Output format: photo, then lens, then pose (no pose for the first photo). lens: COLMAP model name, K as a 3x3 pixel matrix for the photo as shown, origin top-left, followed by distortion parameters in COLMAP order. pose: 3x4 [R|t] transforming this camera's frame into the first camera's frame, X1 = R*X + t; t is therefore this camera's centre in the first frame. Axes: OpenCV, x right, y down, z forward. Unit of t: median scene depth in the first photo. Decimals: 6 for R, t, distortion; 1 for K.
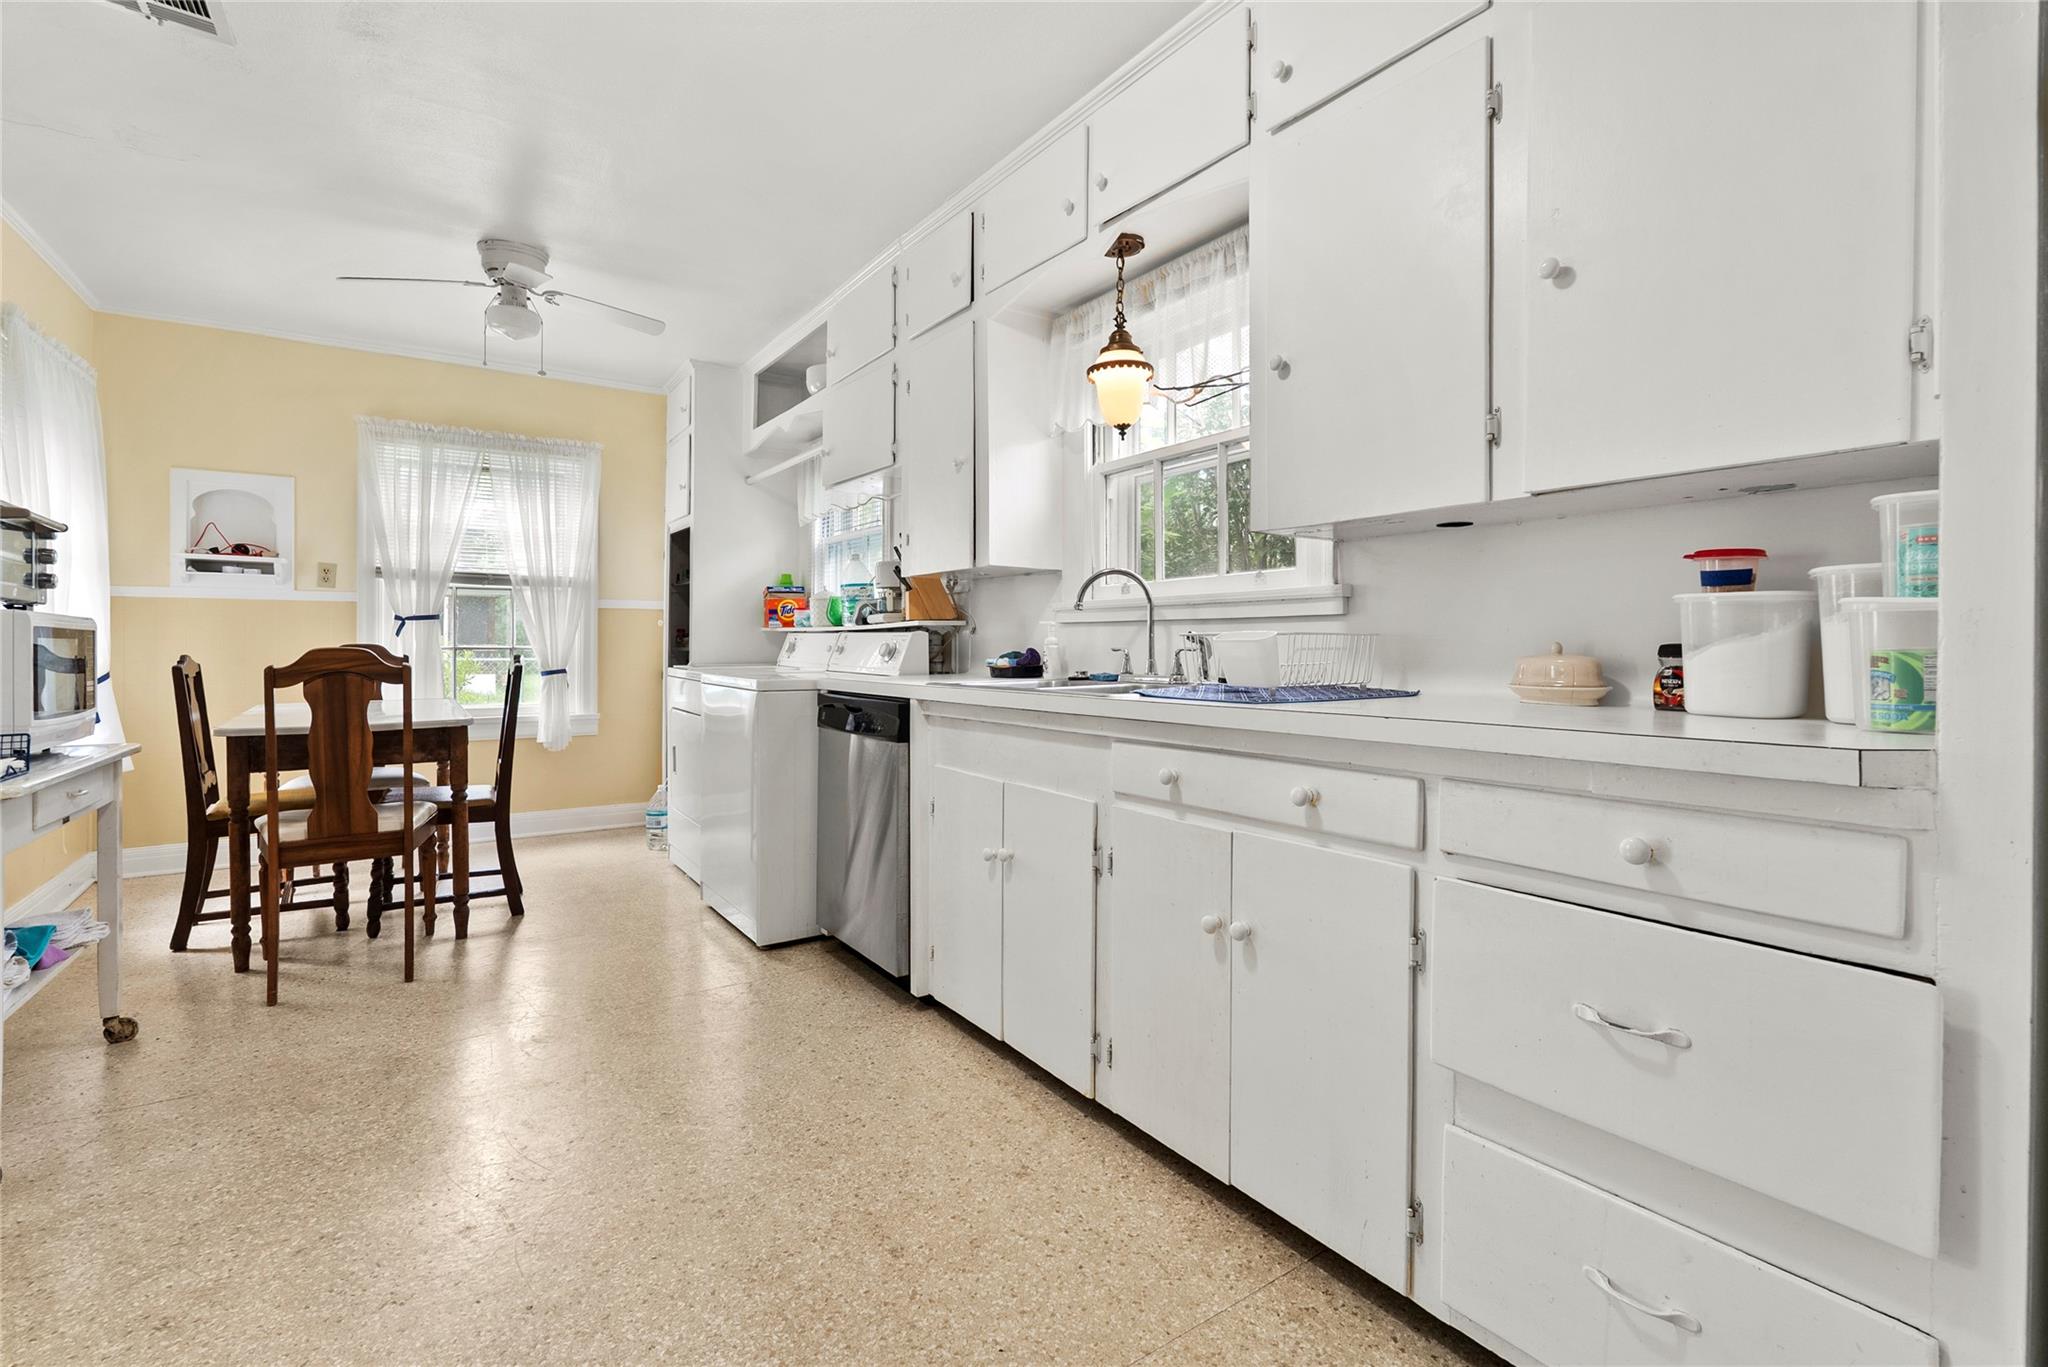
lens RADIAL K [[935.2, 0, 1024.2], [0, 935.2, 671.8], [0, 0, 1]] dist [-0.000751, 0.000773]
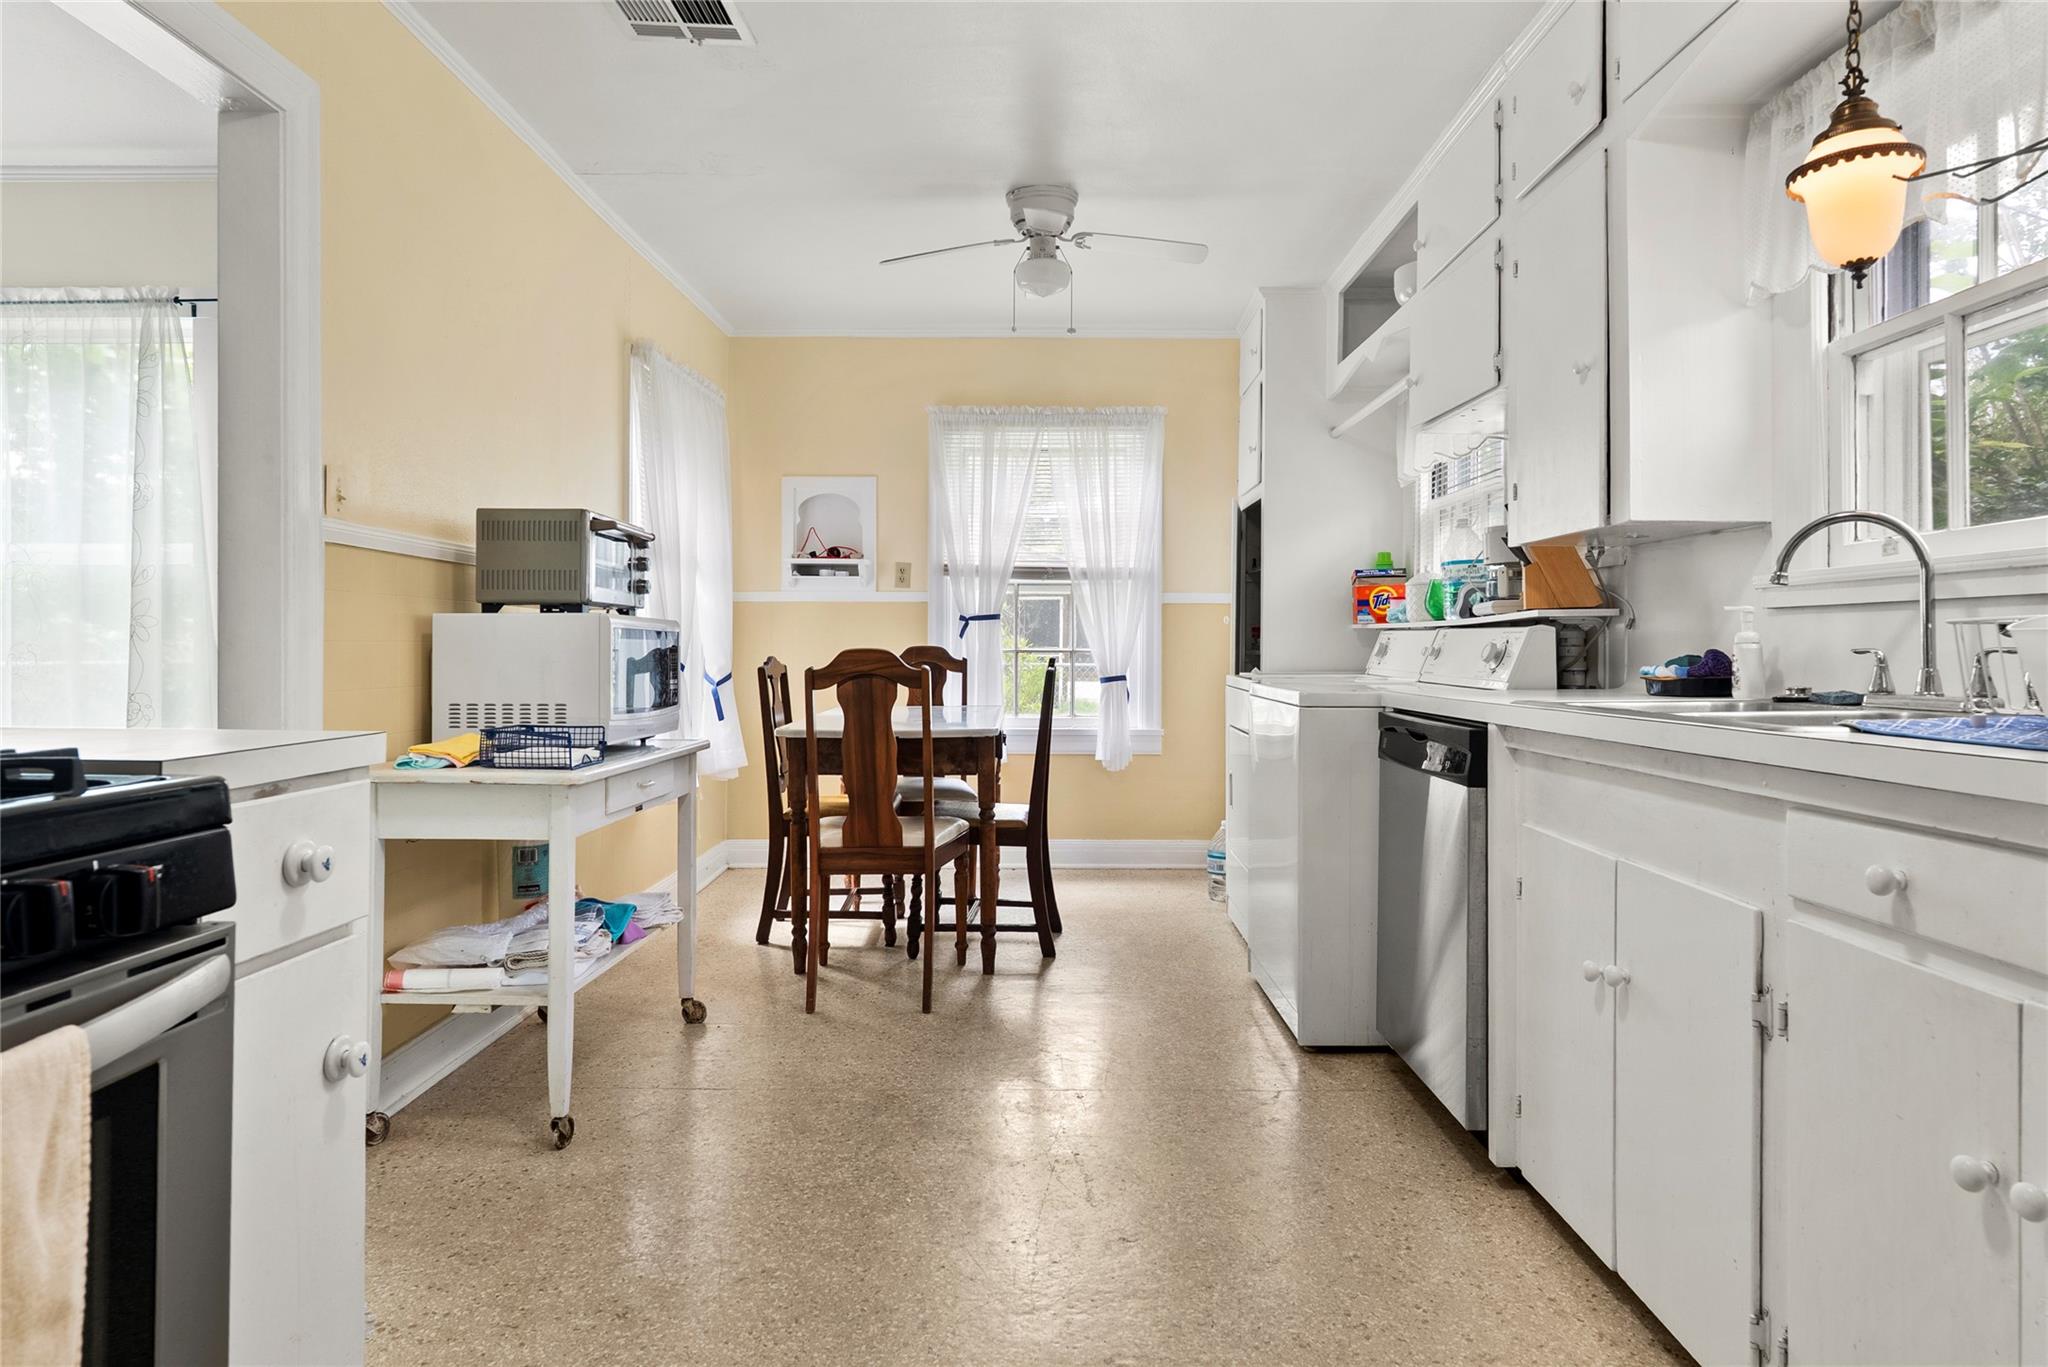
lens RADIAL K [[1191.6, 0, 1026.1], [0, 1191.6, 665.7], [0, 0, 1]] dist [0.001121, 0.003383]
pose [[0.823486, 0.007753, -0.567283, 0.081007], [-0.016545, 0.999810, -0.010354, 0.001446], [0.567095, 0.017912, 0.823458, 0.083722]]
